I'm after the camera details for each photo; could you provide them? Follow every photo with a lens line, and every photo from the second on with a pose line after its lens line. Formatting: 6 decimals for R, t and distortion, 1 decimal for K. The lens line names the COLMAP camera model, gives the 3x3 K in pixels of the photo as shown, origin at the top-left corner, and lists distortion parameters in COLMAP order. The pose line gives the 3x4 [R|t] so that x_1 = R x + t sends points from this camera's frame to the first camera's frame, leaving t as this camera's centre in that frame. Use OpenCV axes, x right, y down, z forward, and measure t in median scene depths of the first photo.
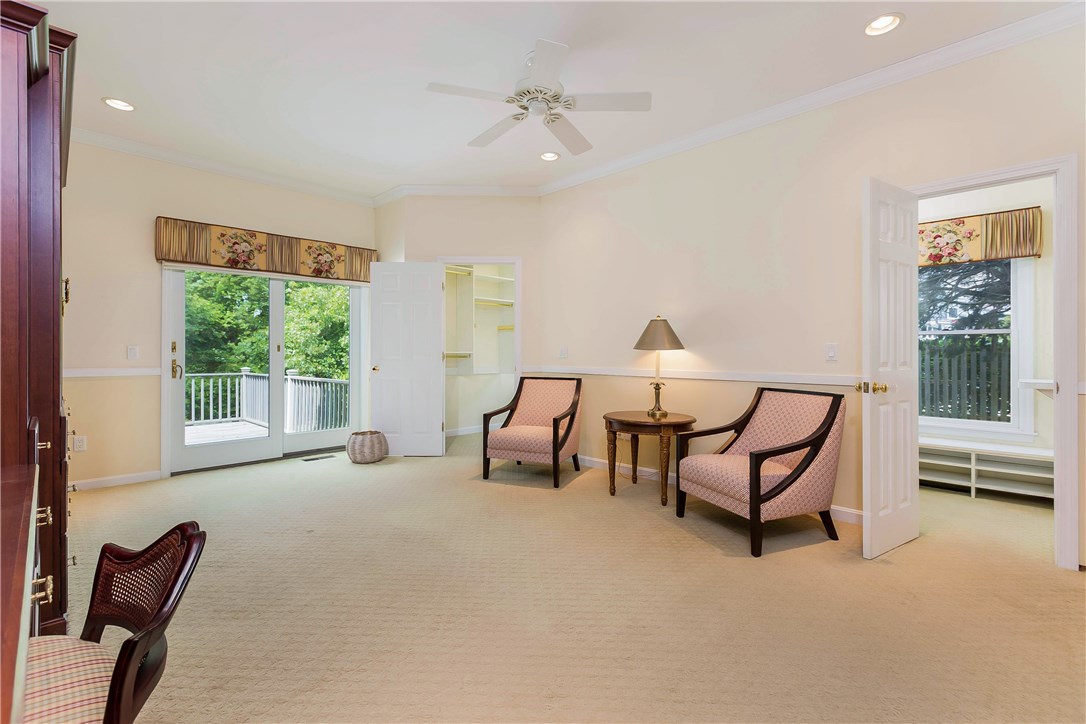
lens RADIAL K [[485.3, 0, 543.0], [0, 485.3, 362.0], [0, 0, 1]] dist [-0.000331, -0.000008]
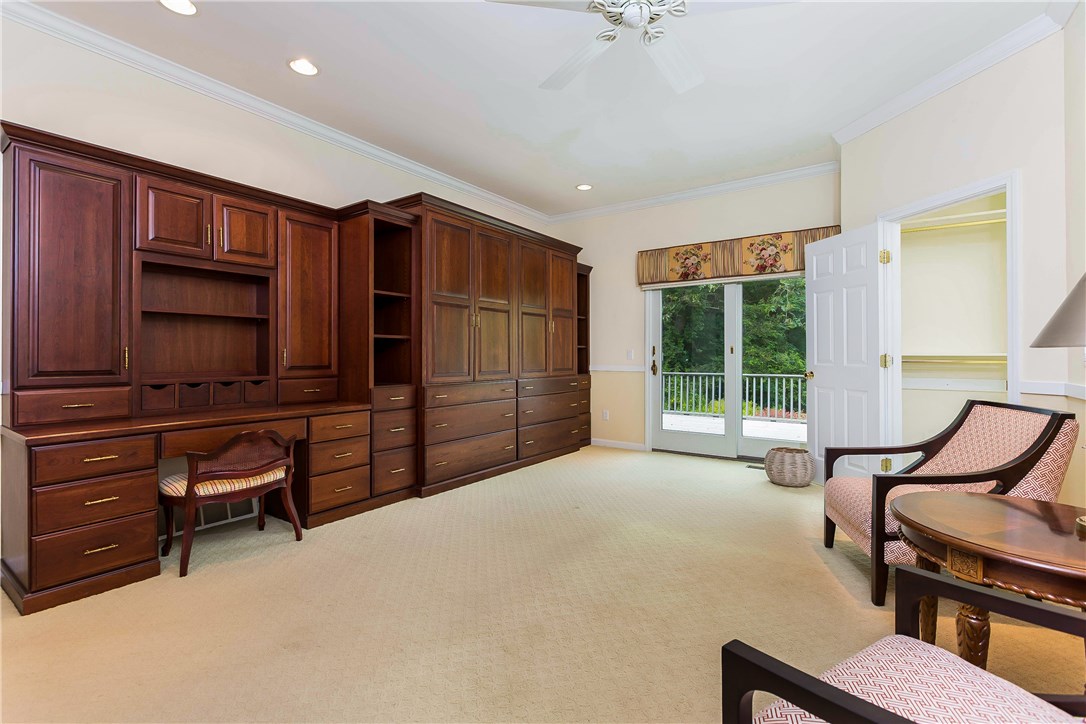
lens RADIAL K [[498.0, 0, 543.0], [0, 498.0, 362.0], [0, 0, 1]] dist [0.000105, 0.000001]
pose [[0.172919, 0.015905, -0.984808, 0.451121], [-0.014408, 0.999803, 0.013617, -0.013256], [0.984831, 0.011834, 0.173114, 0.460743]]
